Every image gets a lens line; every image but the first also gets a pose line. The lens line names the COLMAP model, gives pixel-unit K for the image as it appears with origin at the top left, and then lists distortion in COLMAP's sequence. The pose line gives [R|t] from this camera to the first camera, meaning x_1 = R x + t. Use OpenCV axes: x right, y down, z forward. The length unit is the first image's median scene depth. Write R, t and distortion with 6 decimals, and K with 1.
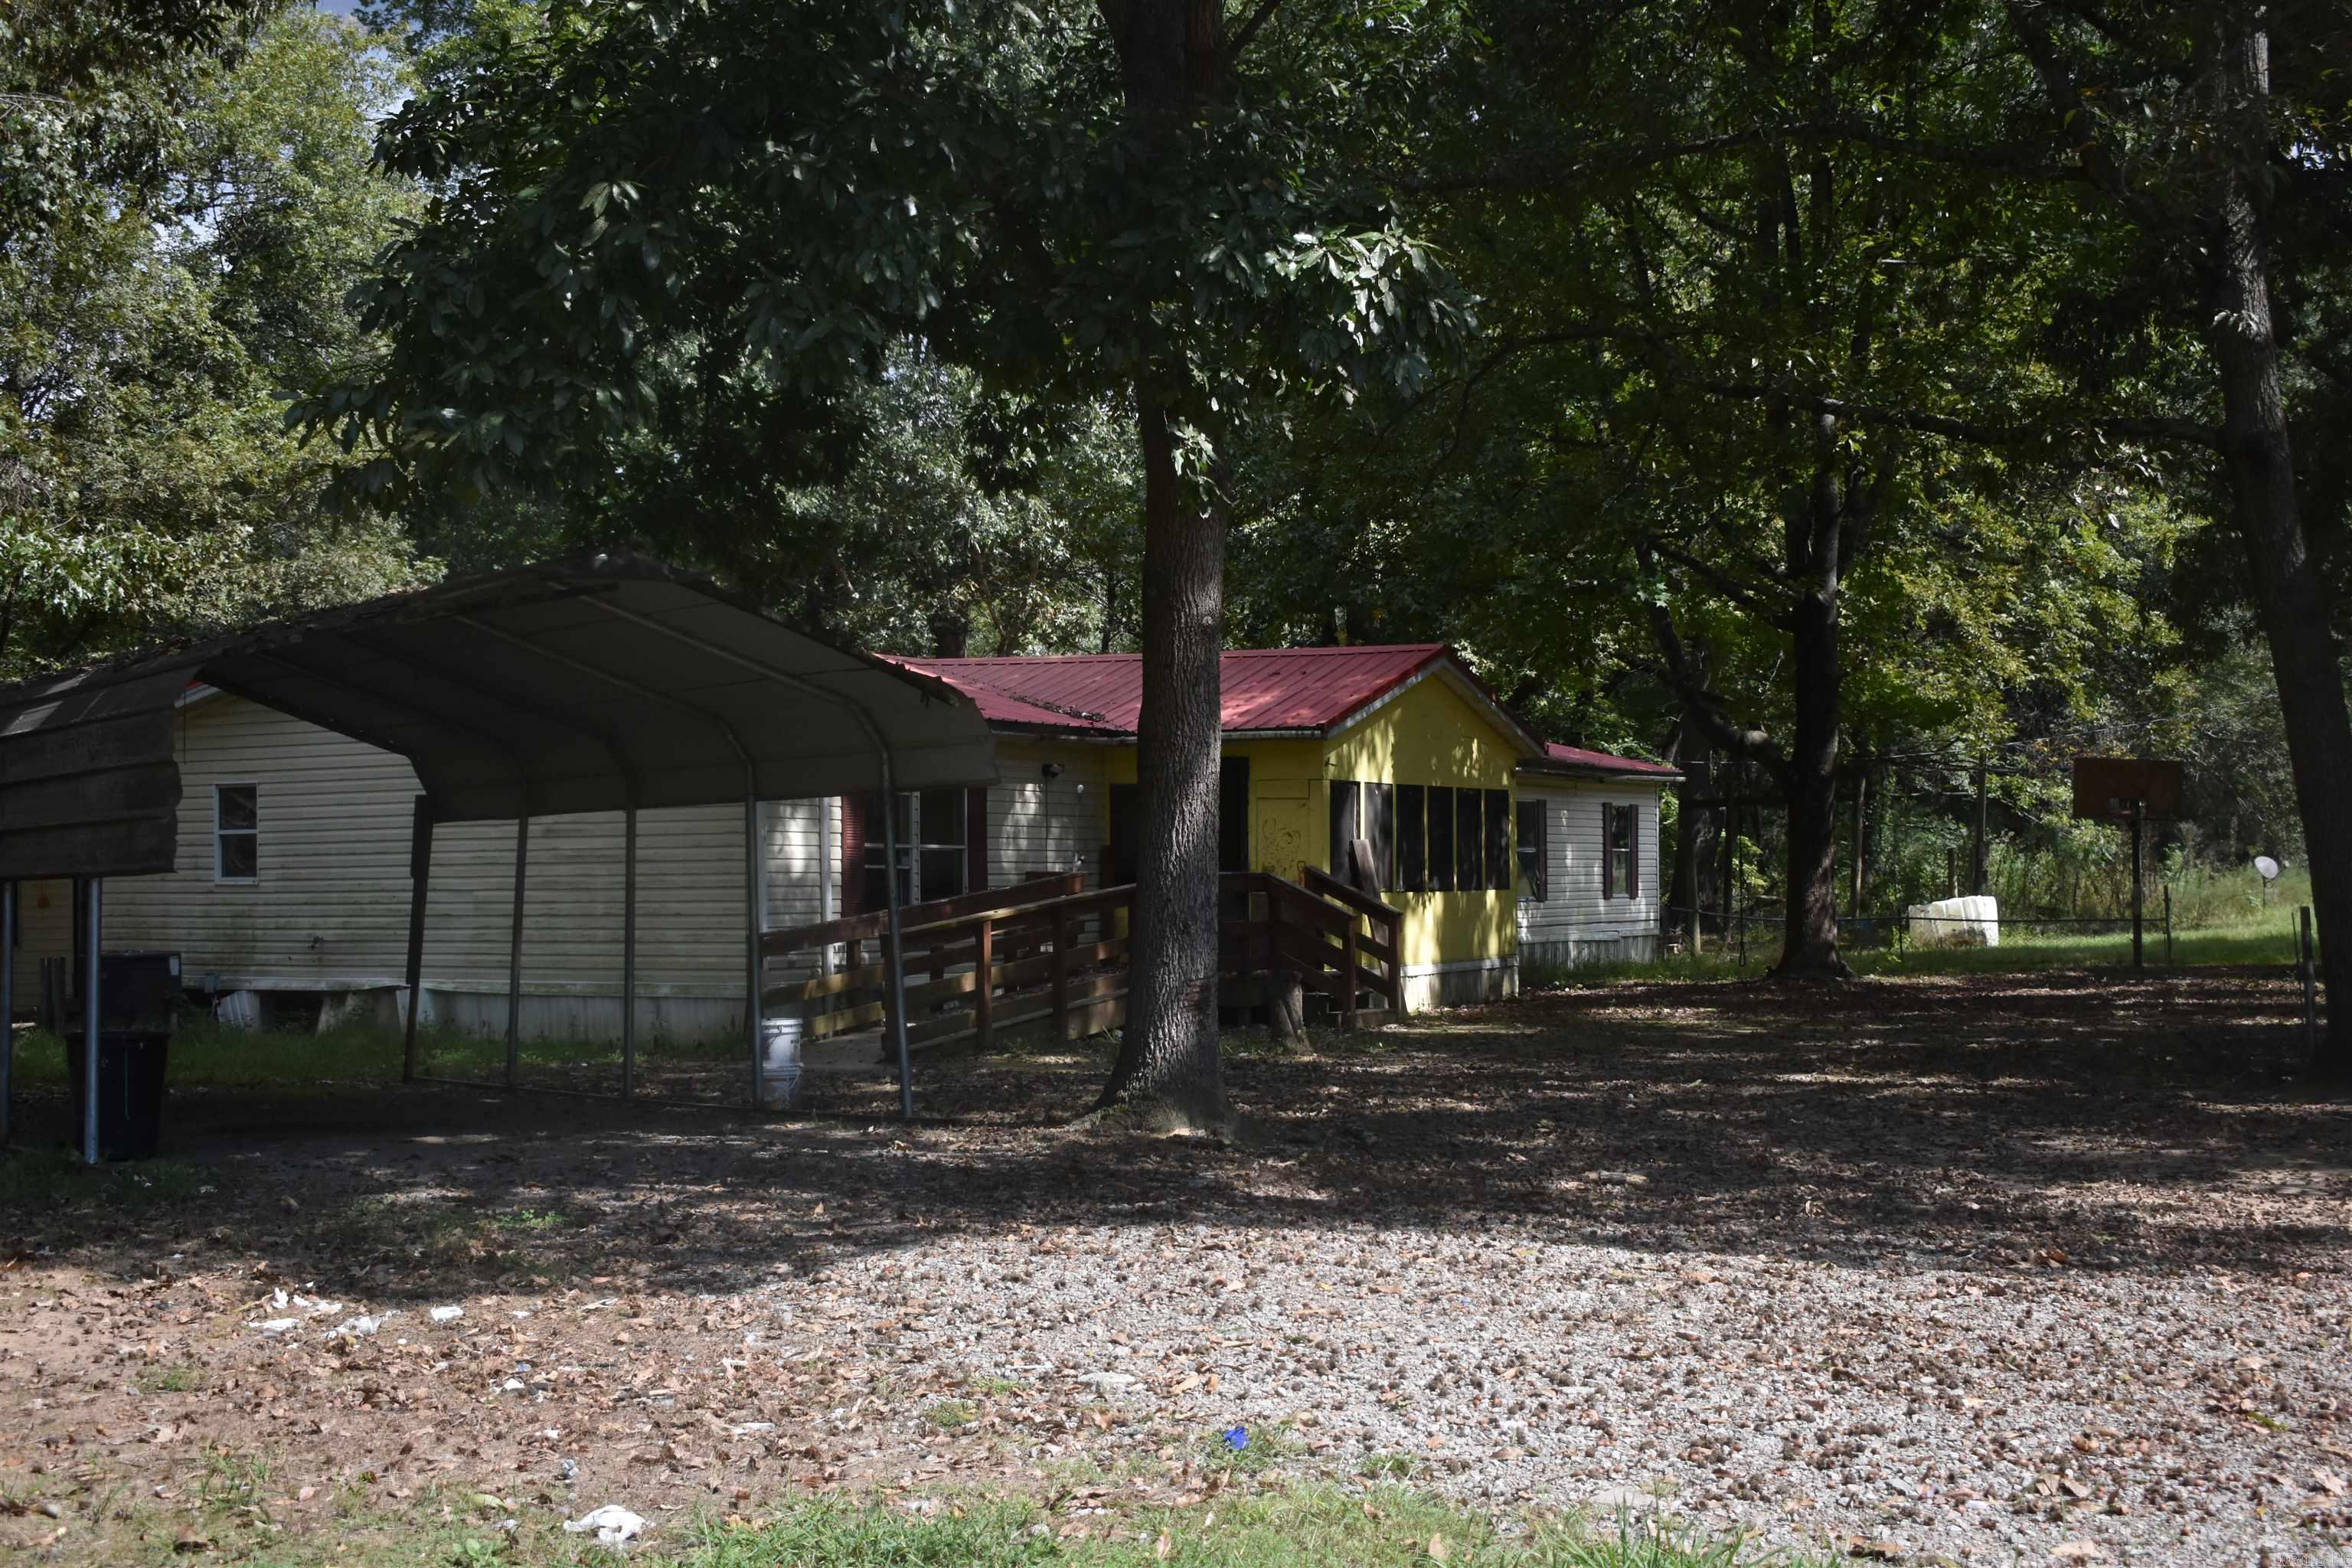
lens RADIAL K [[2769.7, 0, 1168.5], [0, 2769.7, 787.3], [0, 0, 1]] dist [-0.068145, 0.000000]
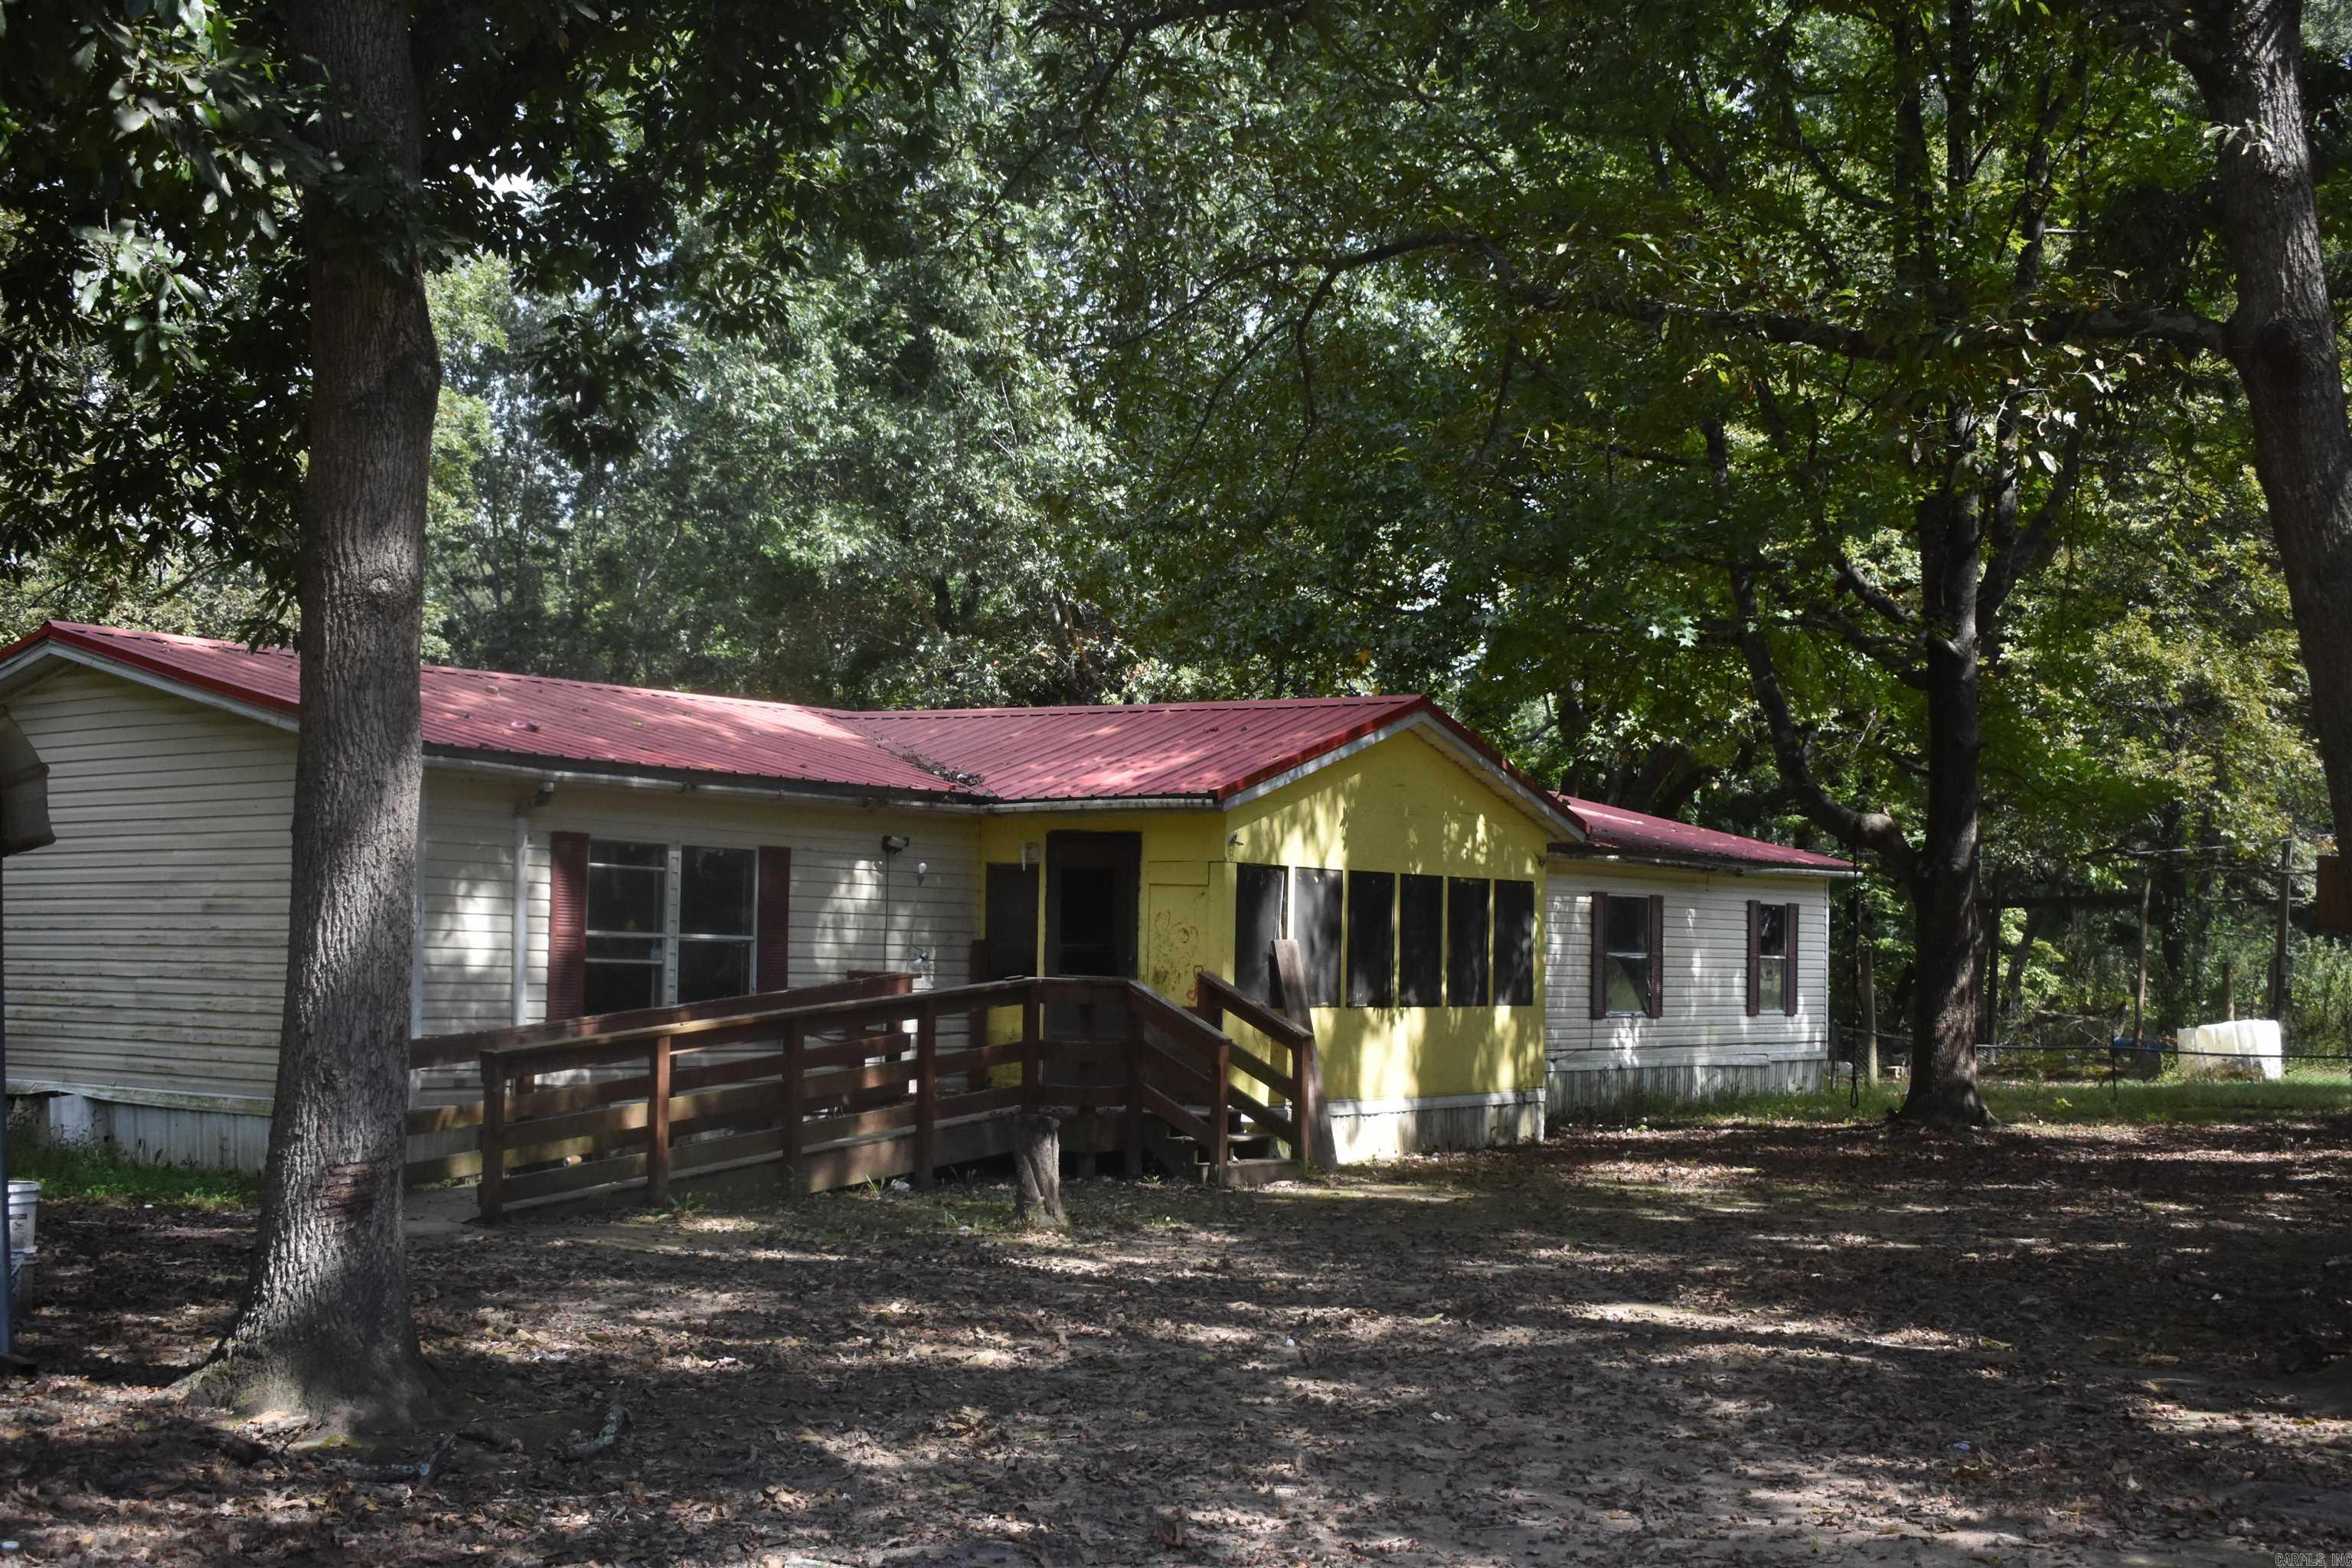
lens RADIAL K [[2769.7, 0, 1183.5], [0, 2769.7, 782.8], [0, 0, 1]] dist [-0.068145, 0.000000]
pose [[0.991242, 0.015017, -0.131199, 0.139268], [-0.019393, 0.999295, -0.032144, 0.000179], [0.130624, 0.034407, 0.990835, 0.211268]]
